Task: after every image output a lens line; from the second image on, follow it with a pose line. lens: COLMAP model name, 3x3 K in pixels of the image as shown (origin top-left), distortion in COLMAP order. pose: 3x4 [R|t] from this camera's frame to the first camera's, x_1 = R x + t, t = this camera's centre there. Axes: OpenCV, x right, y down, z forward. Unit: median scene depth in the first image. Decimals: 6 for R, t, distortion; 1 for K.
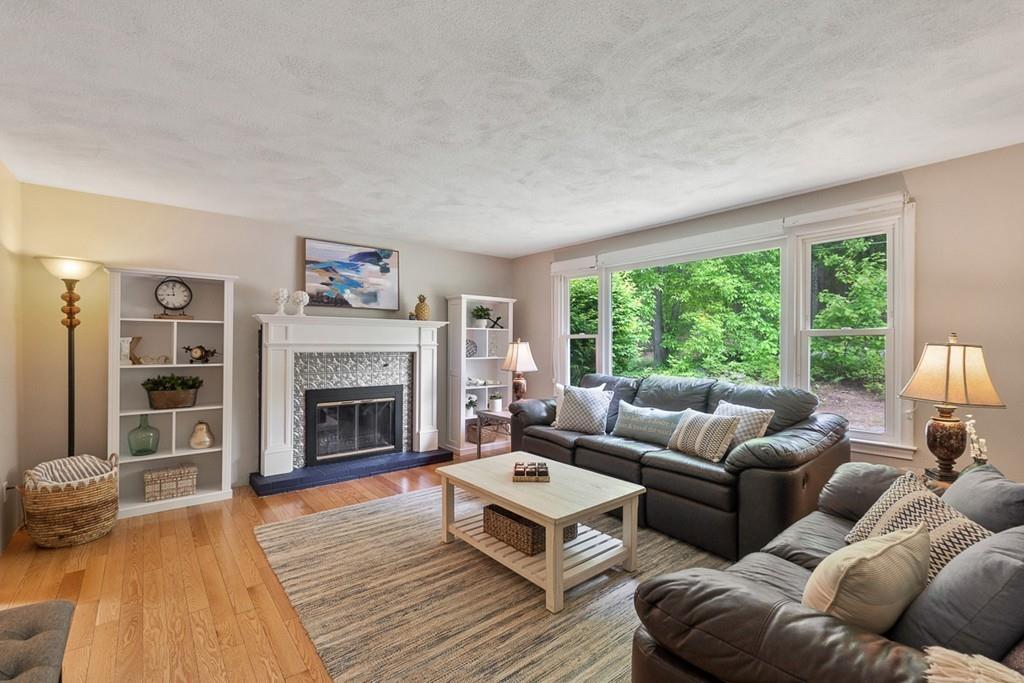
lens RADIAL K [[449.7, 0, 518.6], [0, 449.7, 345.8], [0, 0, 1]] dist [-0.000777, 0.000344]
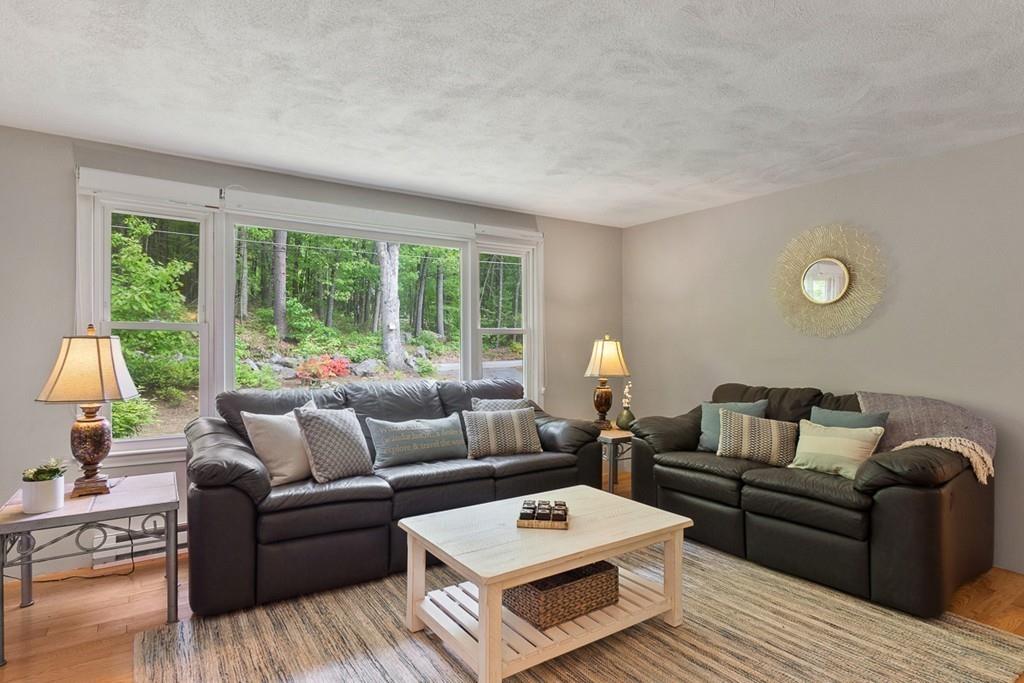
lens RADIAL K [[545.4, 0, 493.4], [0, 545.4, 347.6], [0, 0, 1]] dist [-0.002680, -0.000802]
pose [[0.111171, -0.006550, 0.993780, -0.563523], [0.007103, 0.999958, 0.005796, 0.004163], [-0.993776, 0.006414, 0.111213, 0.650078]]
